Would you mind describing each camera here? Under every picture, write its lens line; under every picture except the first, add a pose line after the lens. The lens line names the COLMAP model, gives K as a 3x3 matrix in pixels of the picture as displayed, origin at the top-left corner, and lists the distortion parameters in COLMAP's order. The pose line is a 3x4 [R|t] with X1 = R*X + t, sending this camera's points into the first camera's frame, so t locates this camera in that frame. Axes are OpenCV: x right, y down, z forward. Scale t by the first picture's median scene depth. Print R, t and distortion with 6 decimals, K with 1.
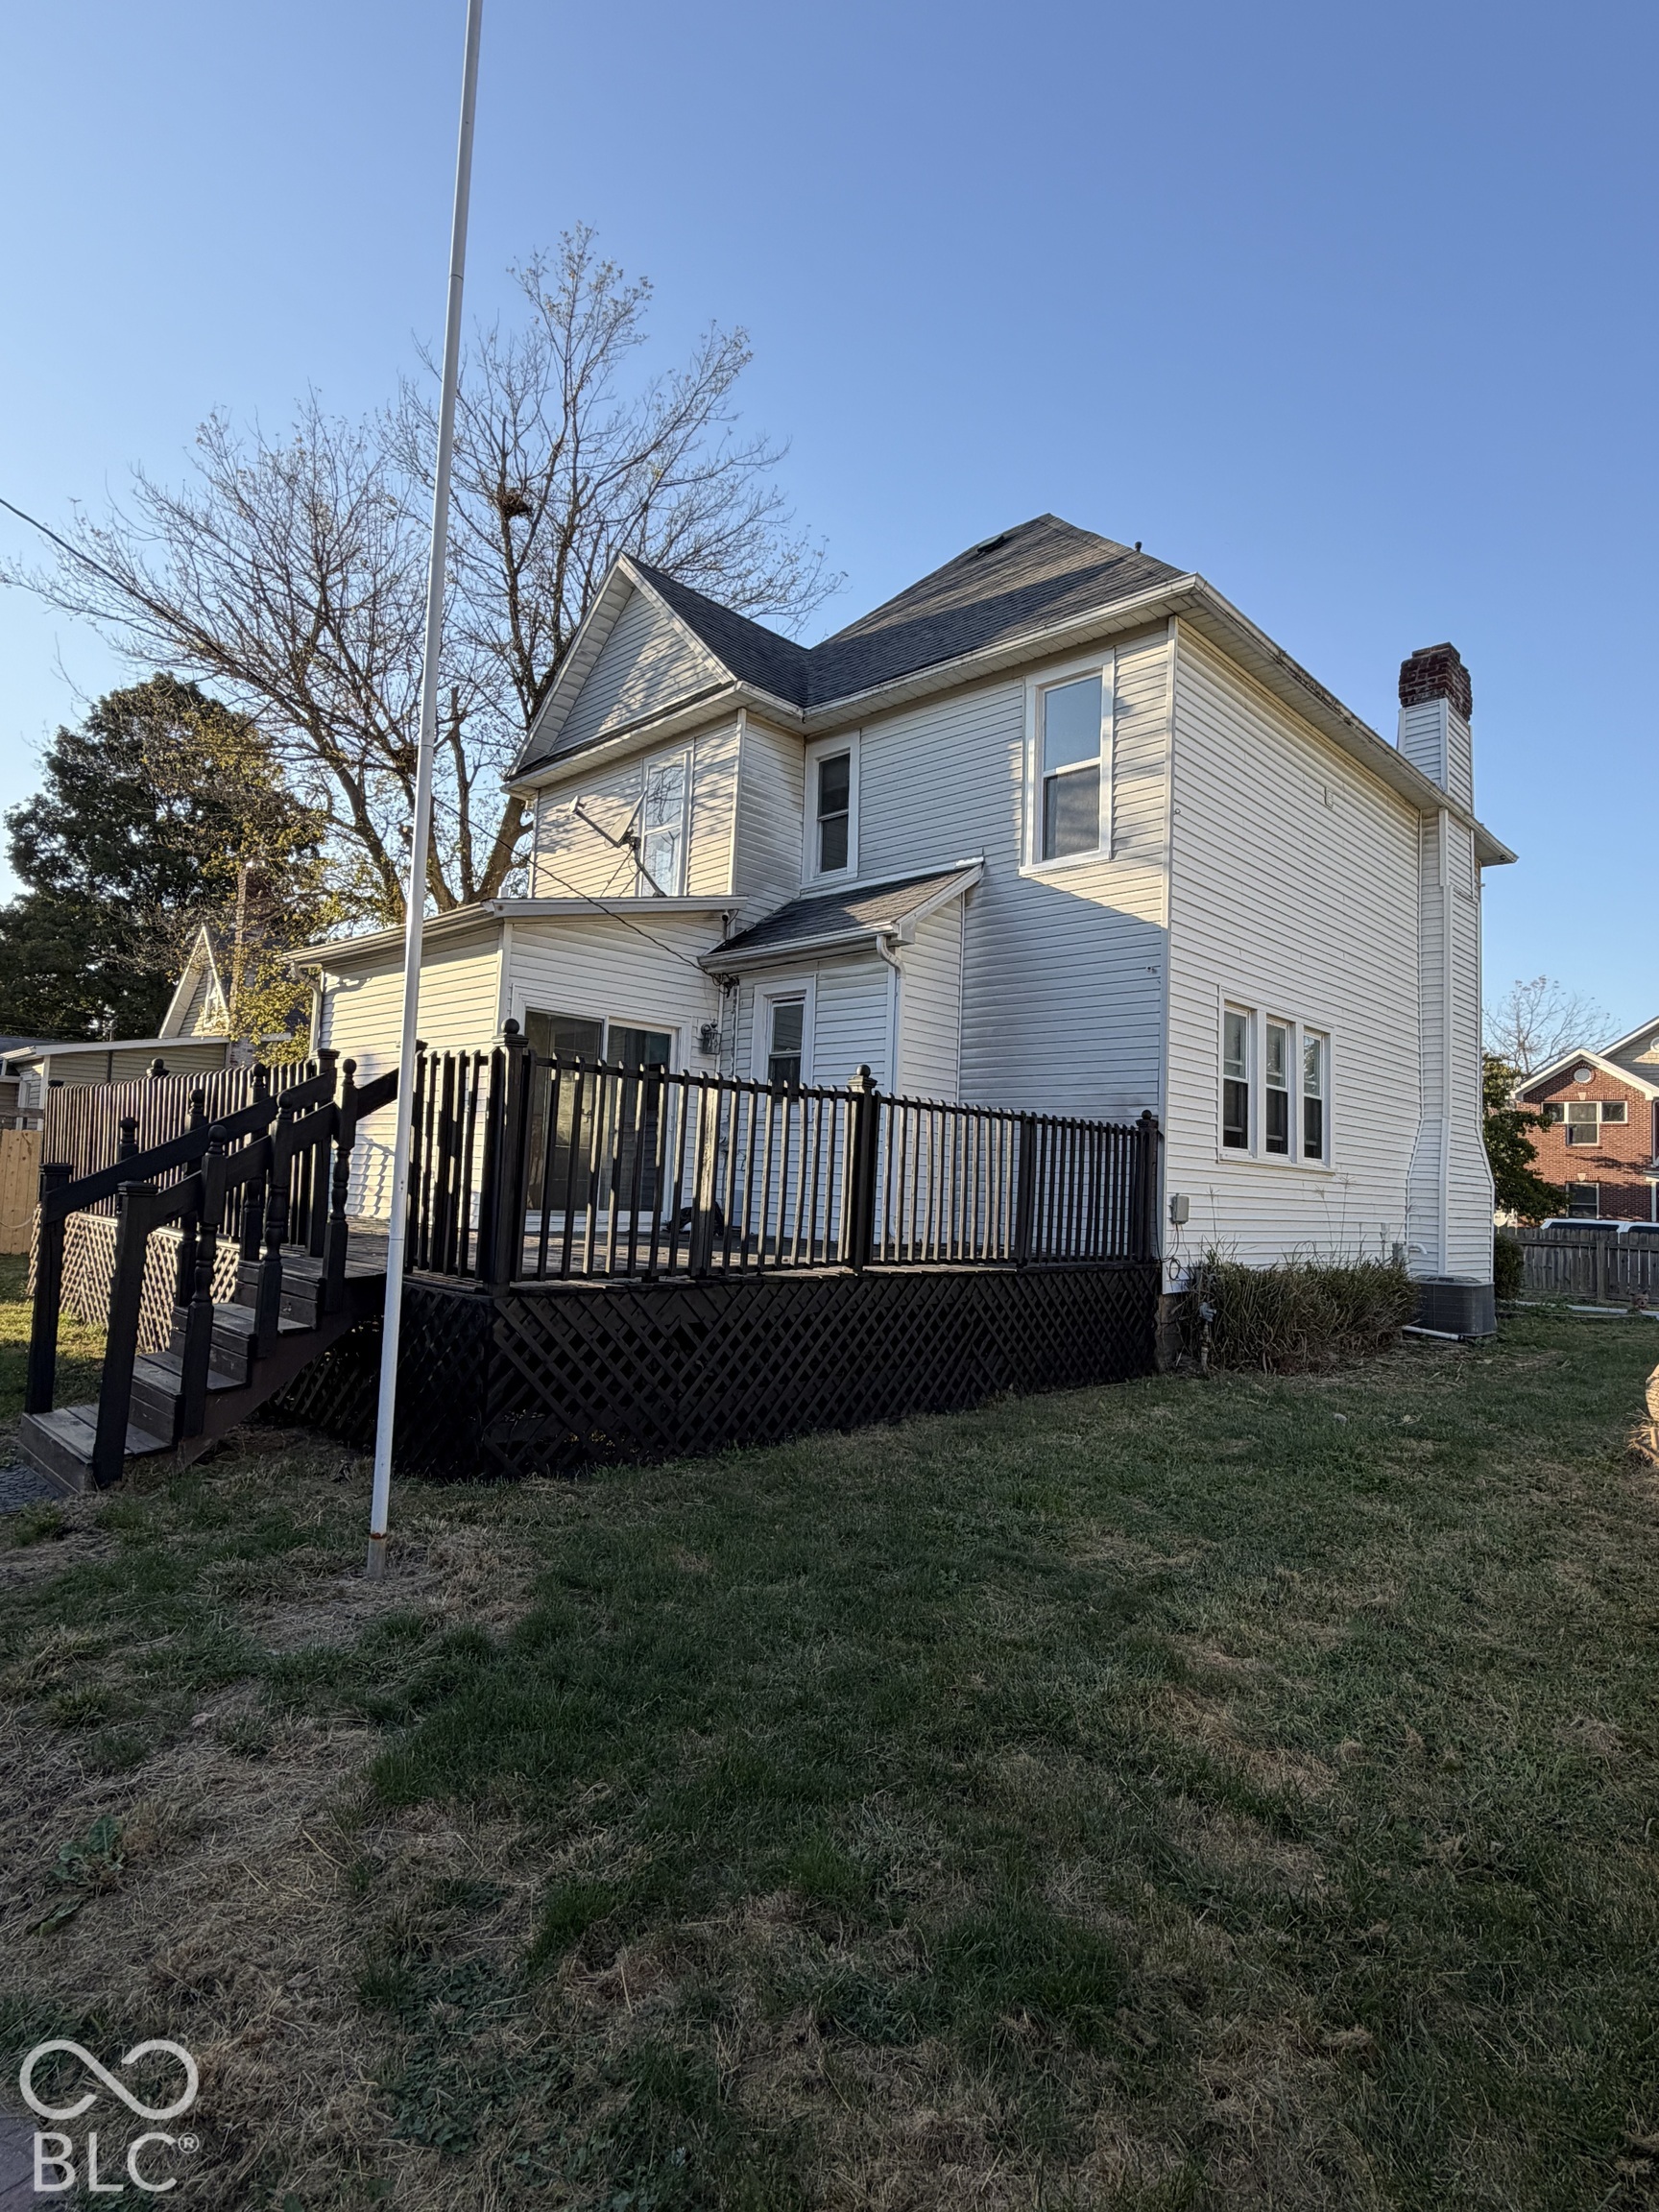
lens RADIAL K [[1167.2, 0, 829.5], [0, 1167.2, 1106.0], [0, 0, 1]] dist [0.000554, 0.000022]
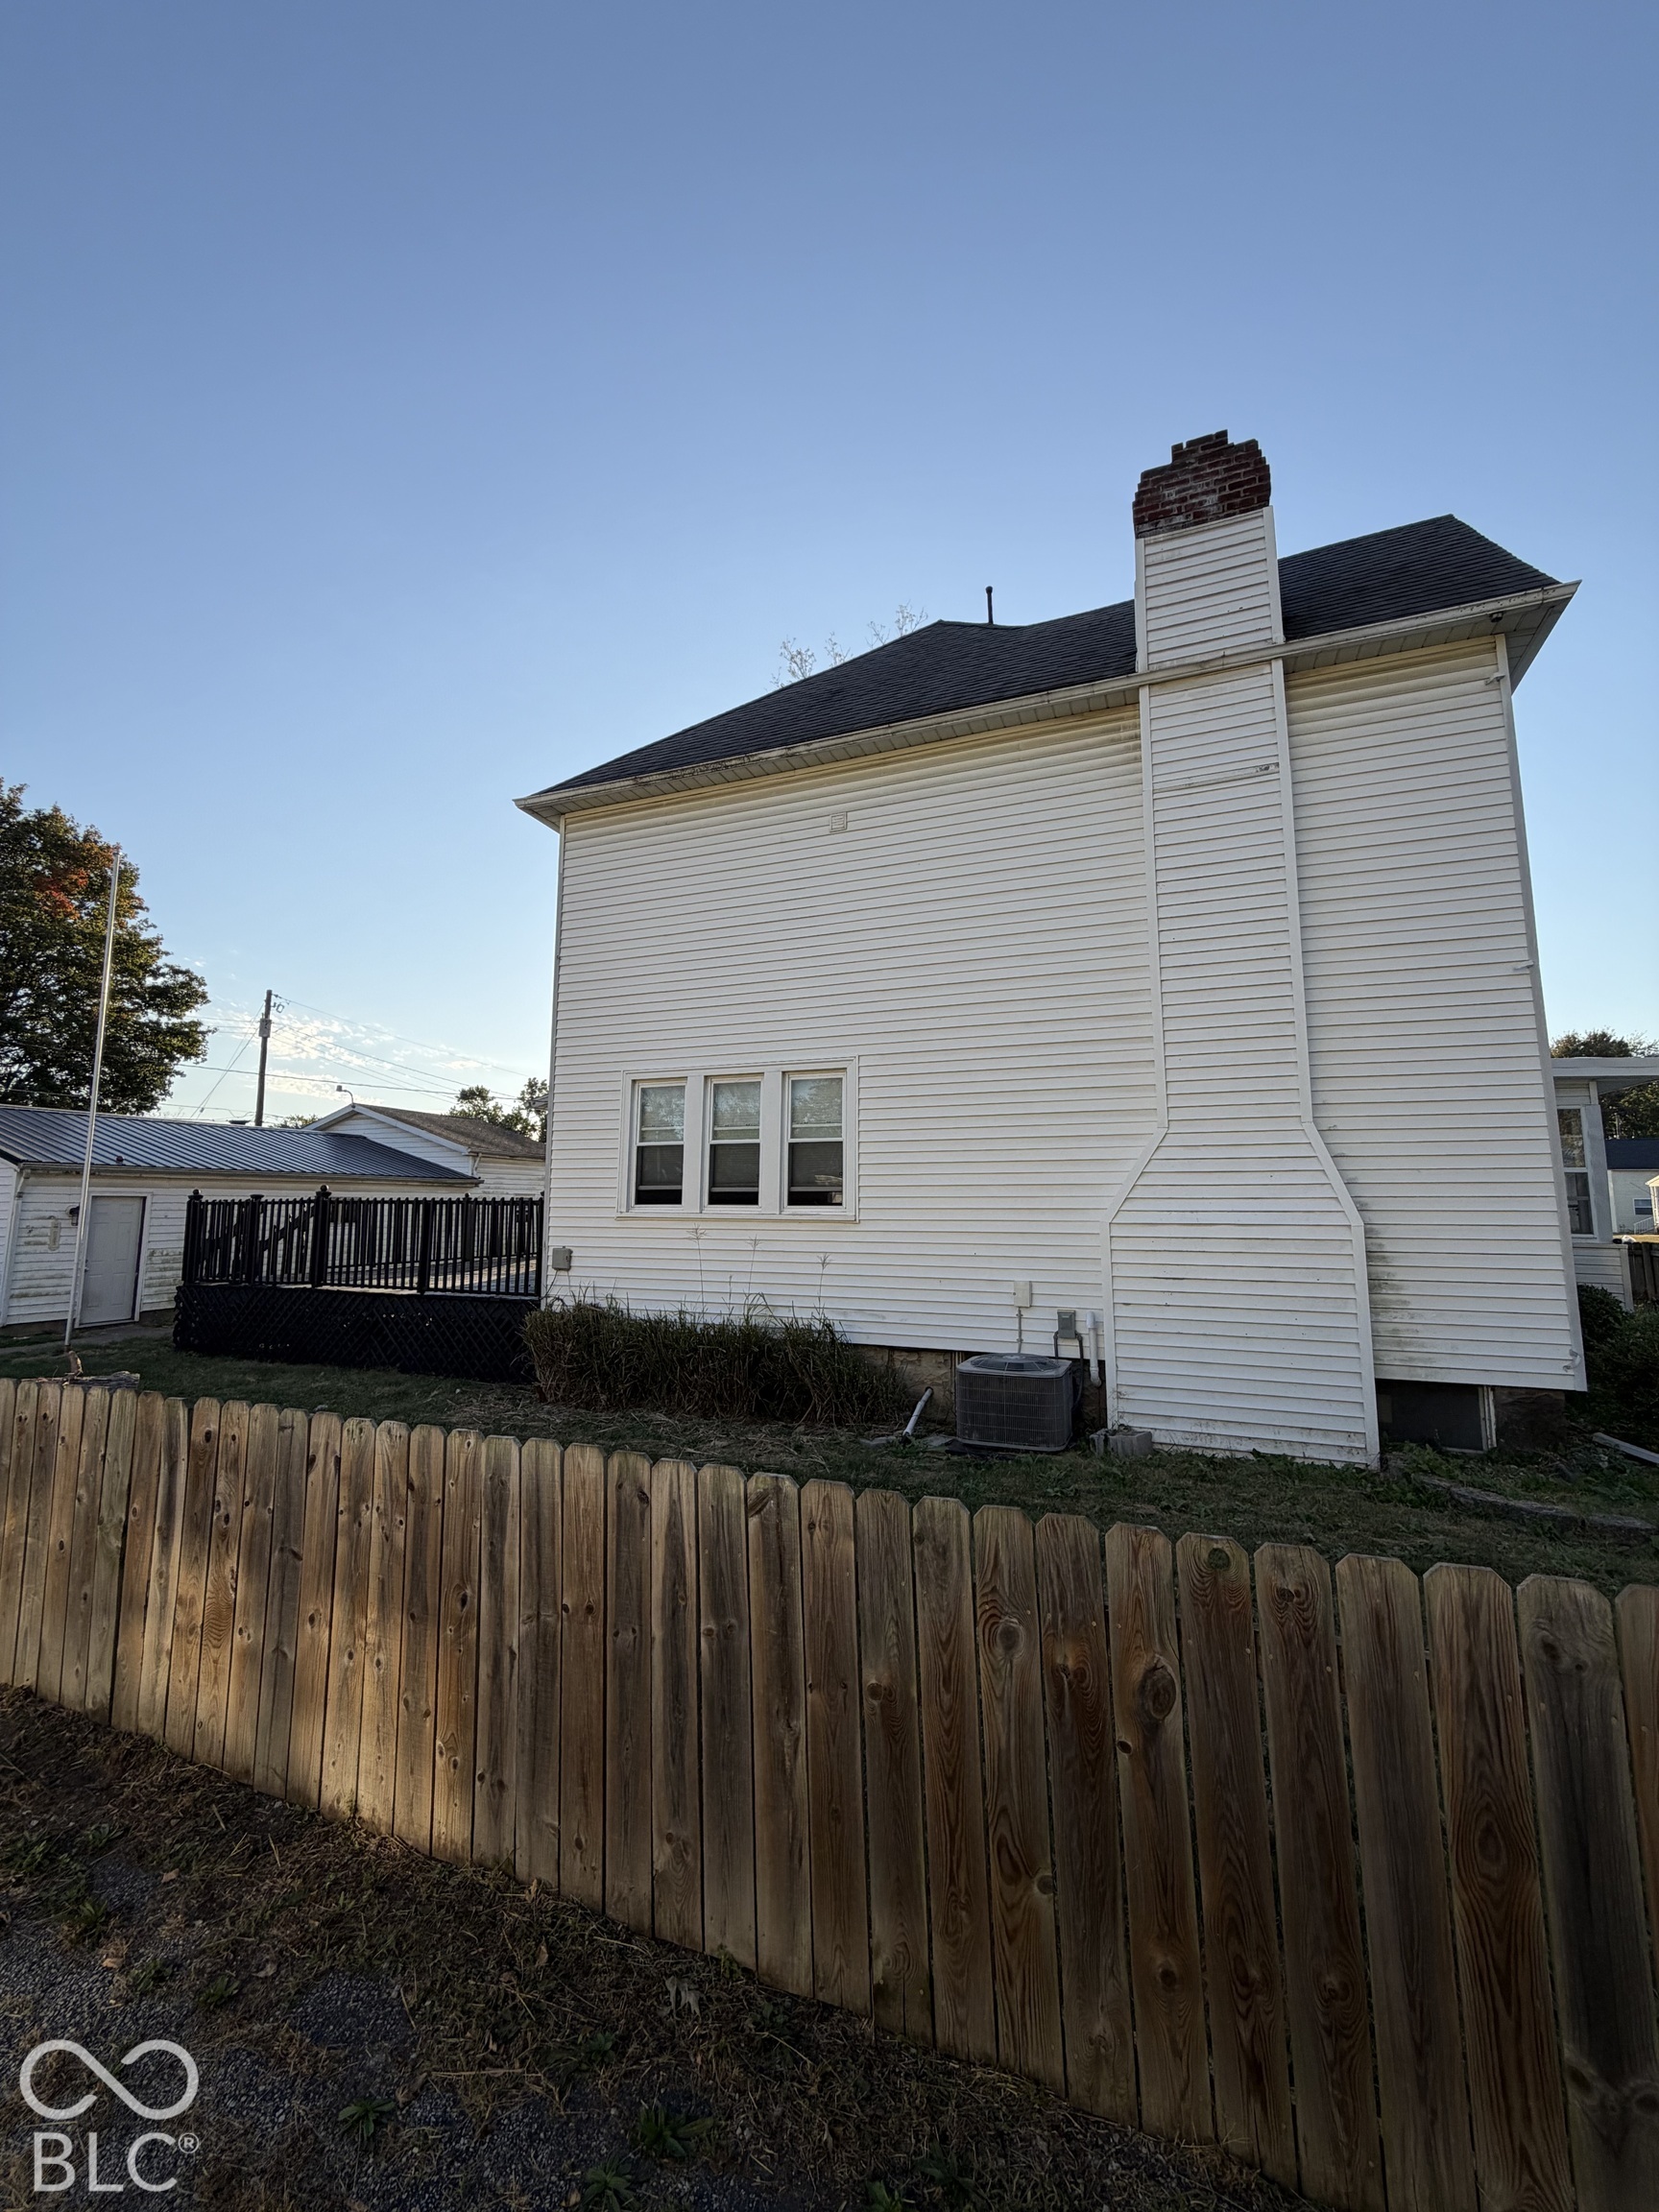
lens RADIAL K [[882.9, 0, 829.5], [0, 882.9, 1106.0], [0, 0, 1]] dist [-0.000215, -0.000018]
pose [[0.391291, -0.146950, -0.908459, 1.144467], [0.078705, 0.988895, -0.126061, 0.058522], [0.916895, -0.022174, 0.398512, 0.765914]]
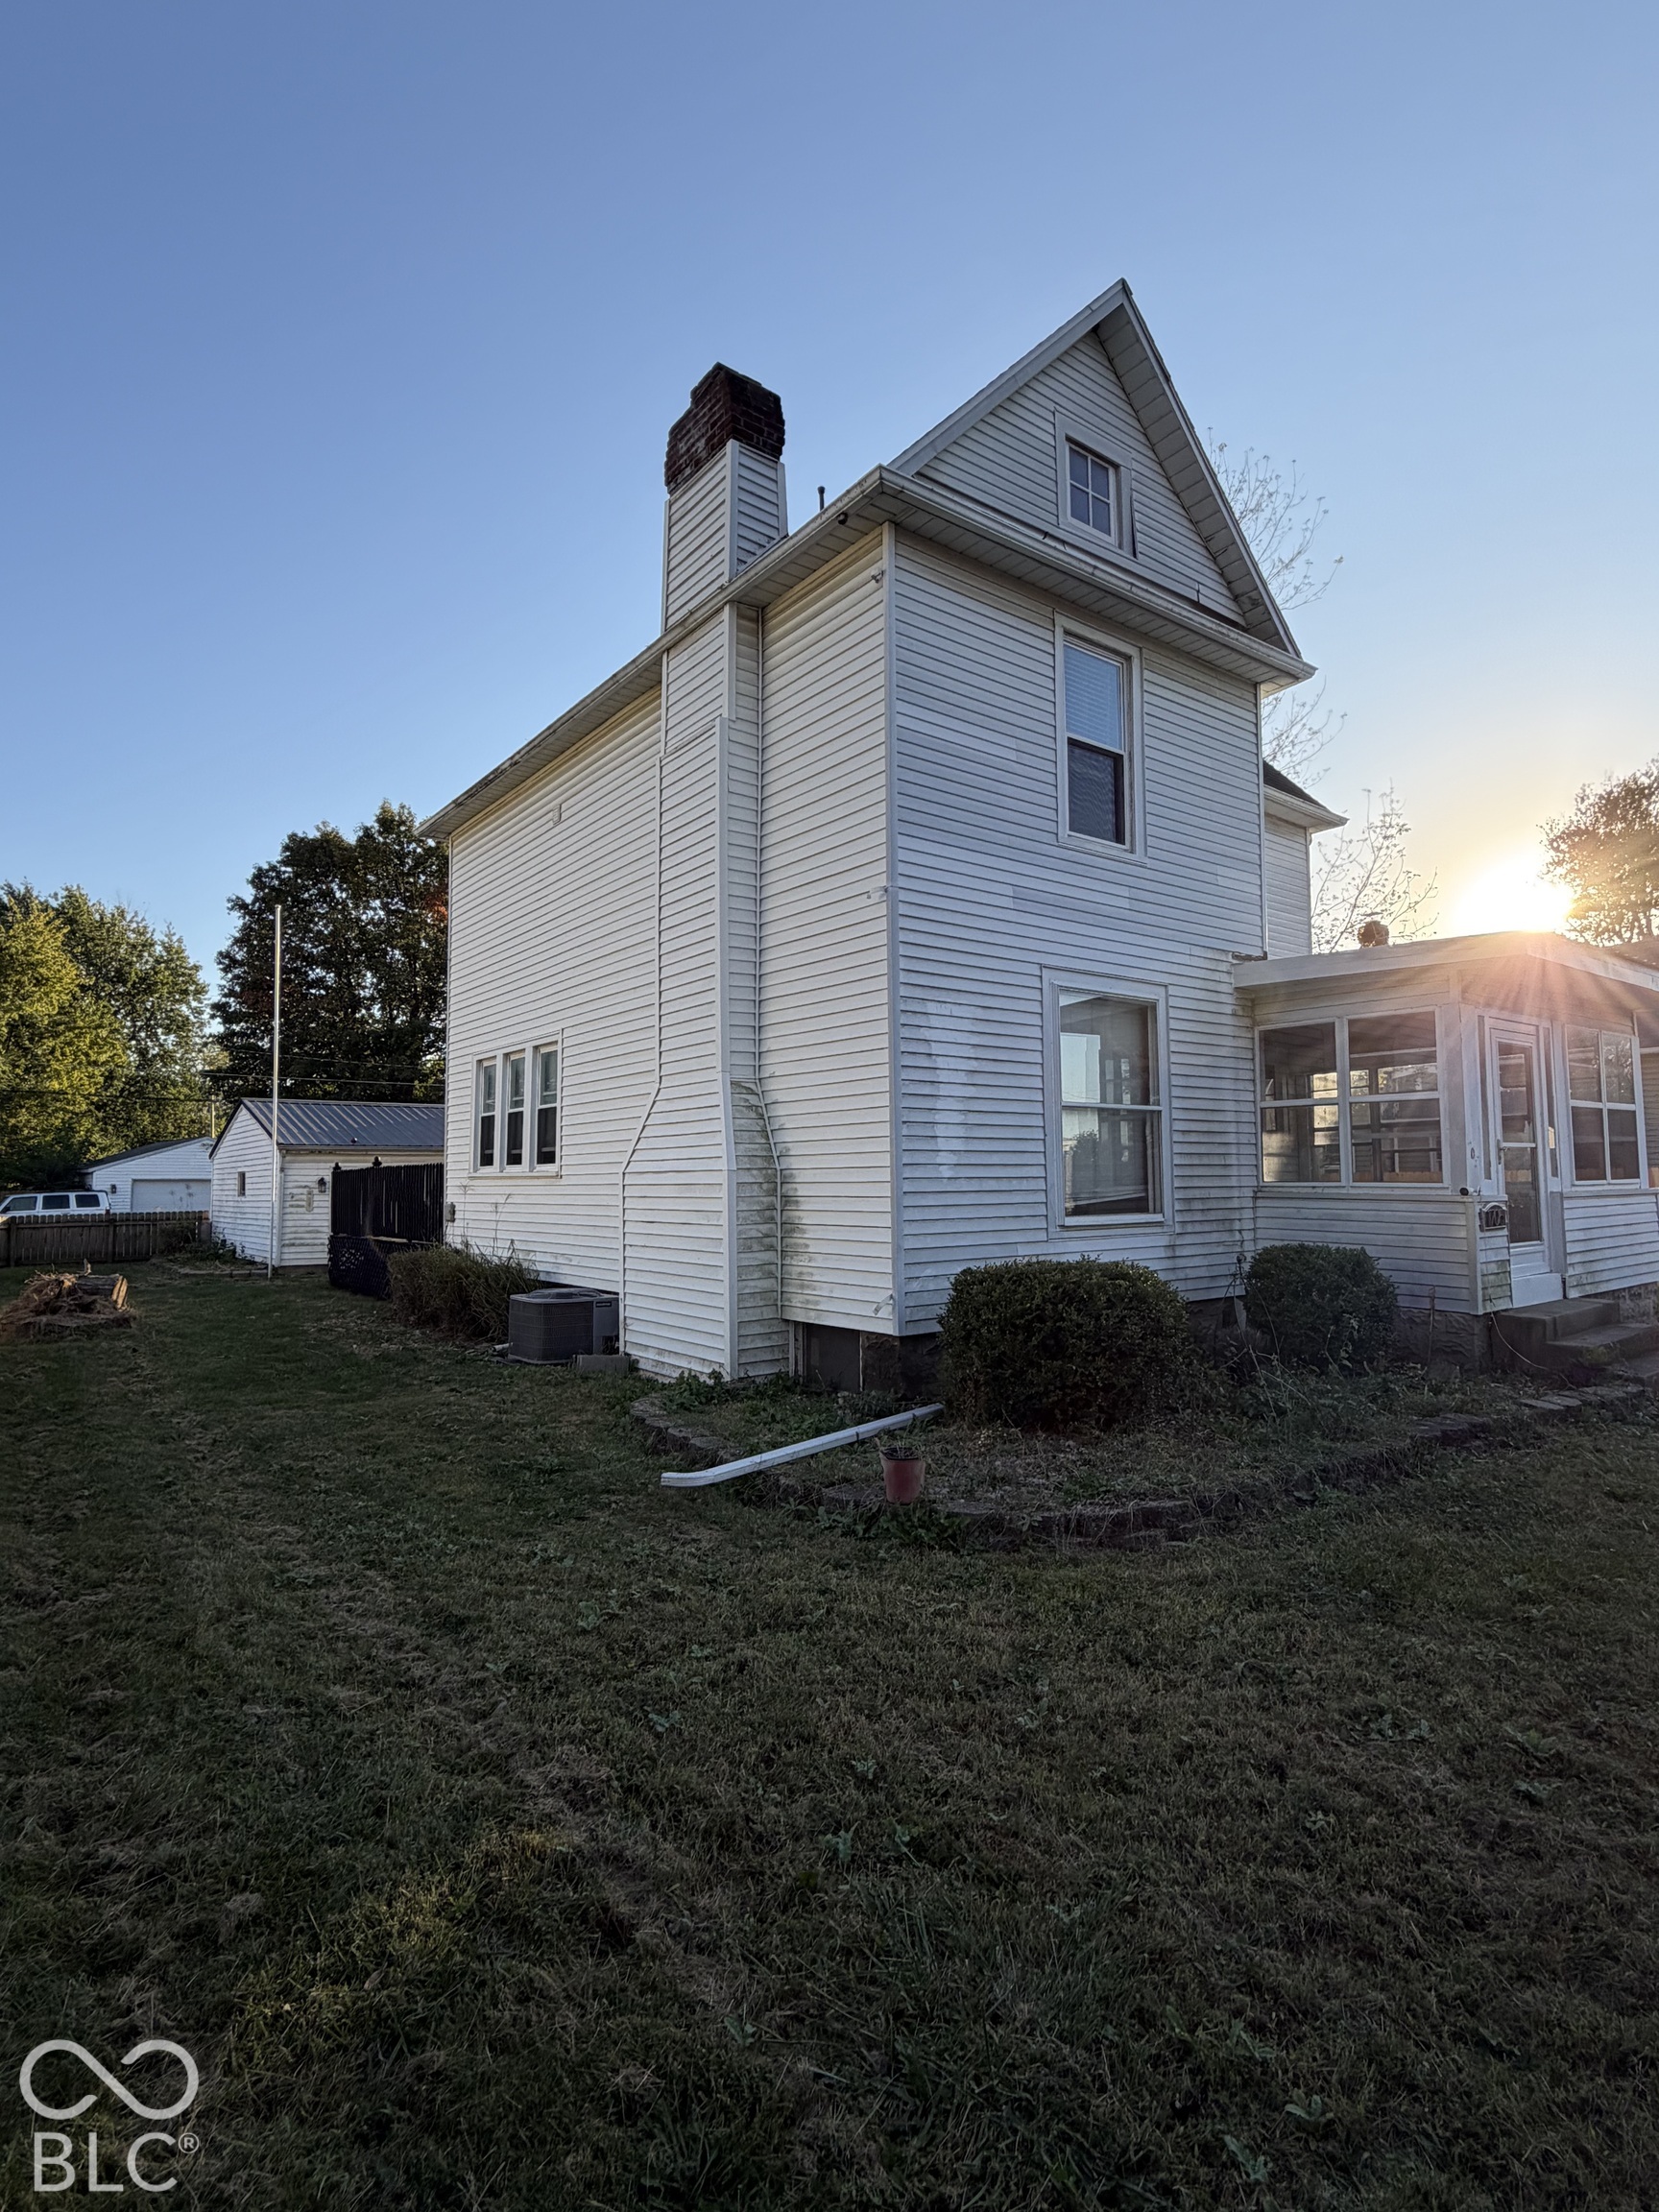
lens RADIAL K [[1147.2, 0, 829.5], [0, 1147.2, 1106.0], [0, 0, 1]] dist [0.003442, -0.000062]
pose [[-0.148731, -0.105926, -0.983188, 1.504813], [0.075529, 0.990125, -0.118099, 0.144524], [0.985989, -0.091824, -0.139262, 1.491121]]
